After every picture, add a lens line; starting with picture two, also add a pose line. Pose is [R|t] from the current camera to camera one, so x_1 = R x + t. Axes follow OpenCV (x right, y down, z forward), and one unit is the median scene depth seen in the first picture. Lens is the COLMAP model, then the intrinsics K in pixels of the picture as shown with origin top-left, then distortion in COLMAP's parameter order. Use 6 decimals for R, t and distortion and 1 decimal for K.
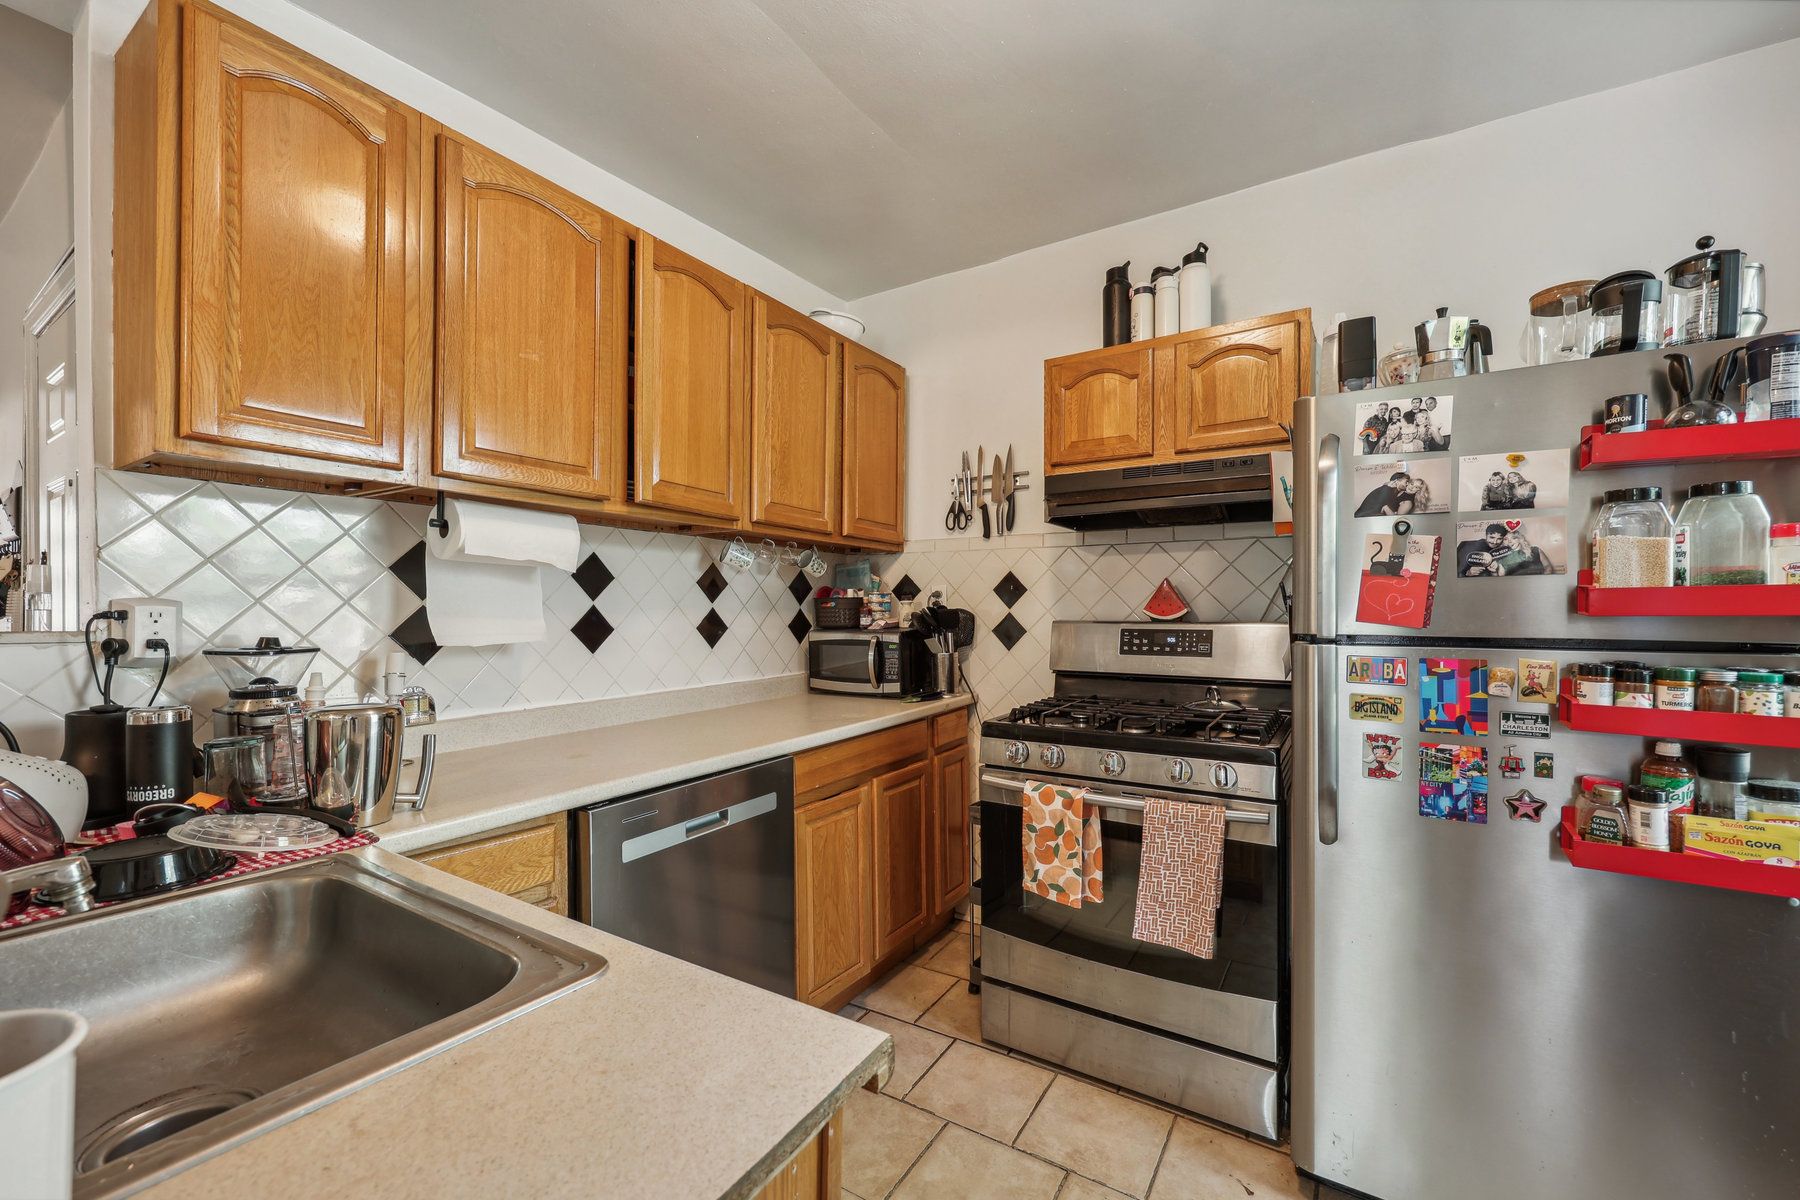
lens RADIAL K [[739.5, 0, 902.7], [0, 739.5, 610.7], [0, 0, 1]] dist [0.000313, -0.000020]
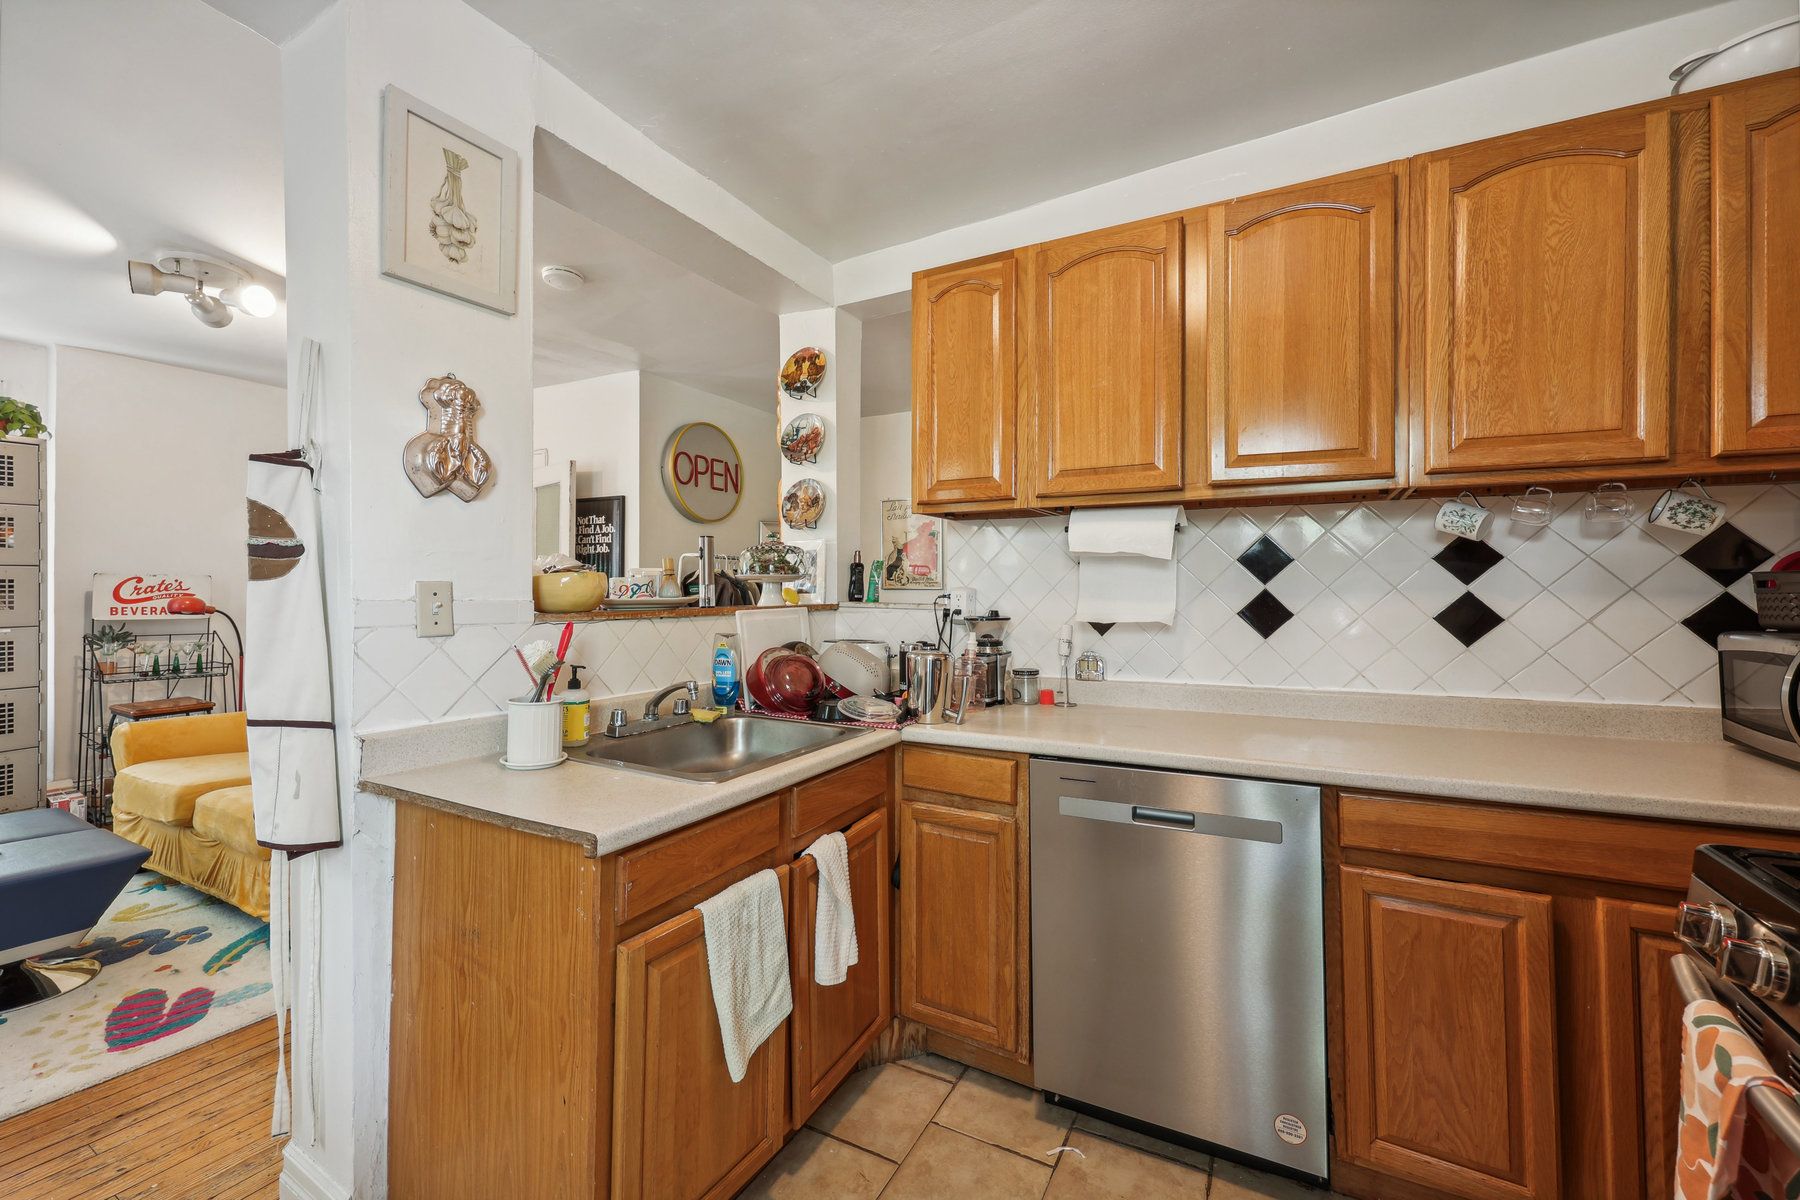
lens RADIAL K [[723.0, 0, 909.5], [0, 723.0, 592.6], [0, 0, 1]] dist [-0.000679, -0.000156]
pose [[0.066672, -0.001970, -0.997773, 0.462520], [-0.001539, 0.999997, -0.002077, -0.000229], [0.997774, 0.001674, 0.066669, 0.432368]]
